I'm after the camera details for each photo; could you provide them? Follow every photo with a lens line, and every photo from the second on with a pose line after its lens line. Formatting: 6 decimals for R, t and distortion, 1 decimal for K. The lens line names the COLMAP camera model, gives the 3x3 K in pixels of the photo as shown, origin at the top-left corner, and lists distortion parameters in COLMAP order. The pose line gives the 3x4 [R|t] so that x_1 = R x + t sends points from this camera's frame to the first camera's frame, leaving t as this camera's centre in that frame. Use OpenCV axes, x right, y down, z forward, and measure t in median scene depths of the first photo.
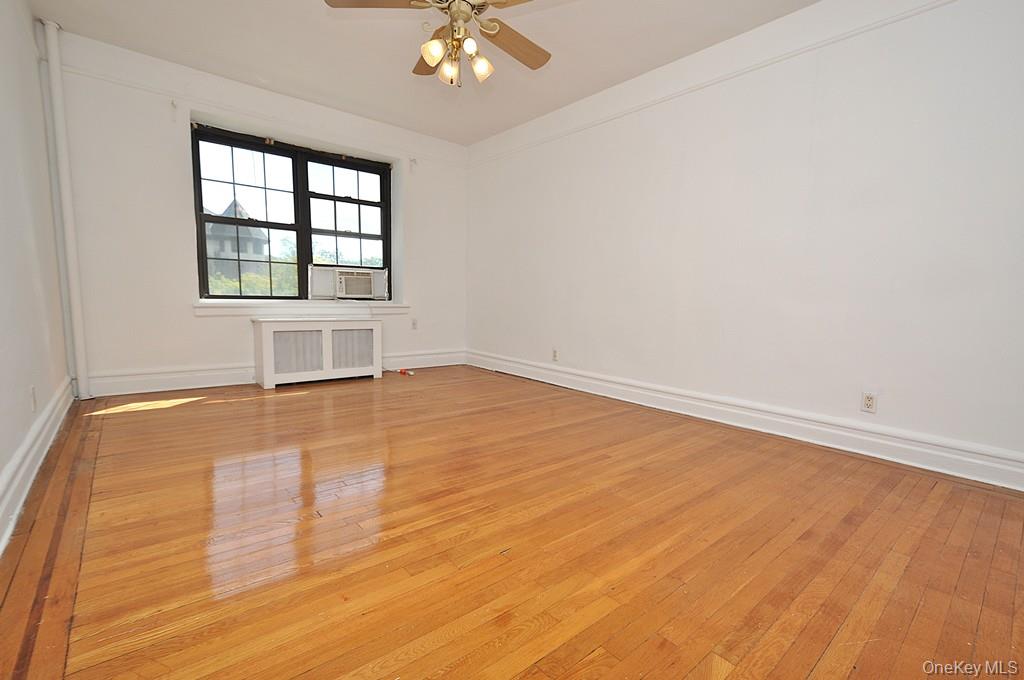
lens RADIAL K [[461.6, 0, 515.3], [0, 461.6, 344.4], [0, 0, 1]] dist [0.007130, -0.003277]
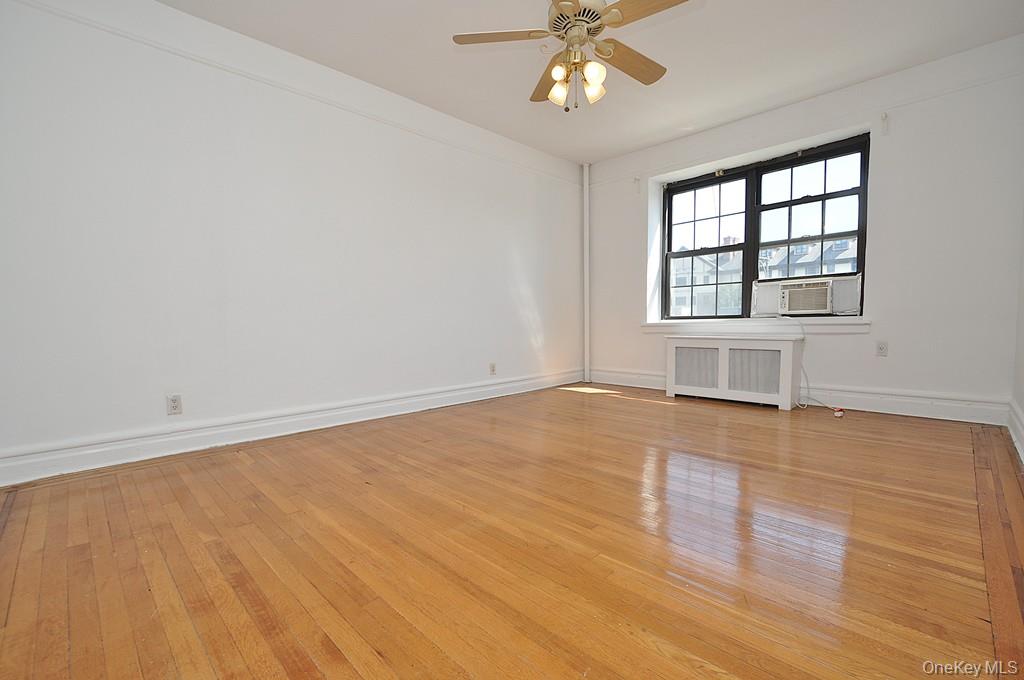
lens RADIAL K [[461.6, 0, 508.3], [0, 461.6, 342.7], [0, 0, 1]] dist [0.007130, -0.003277]
pose [[0.046295, 0.023746, -0.998646, 0.555037], [-0.082544, 0.996389, 0.019866, -0.025354], [0.995512, 0.081512, 0.048088, 0.508254]]
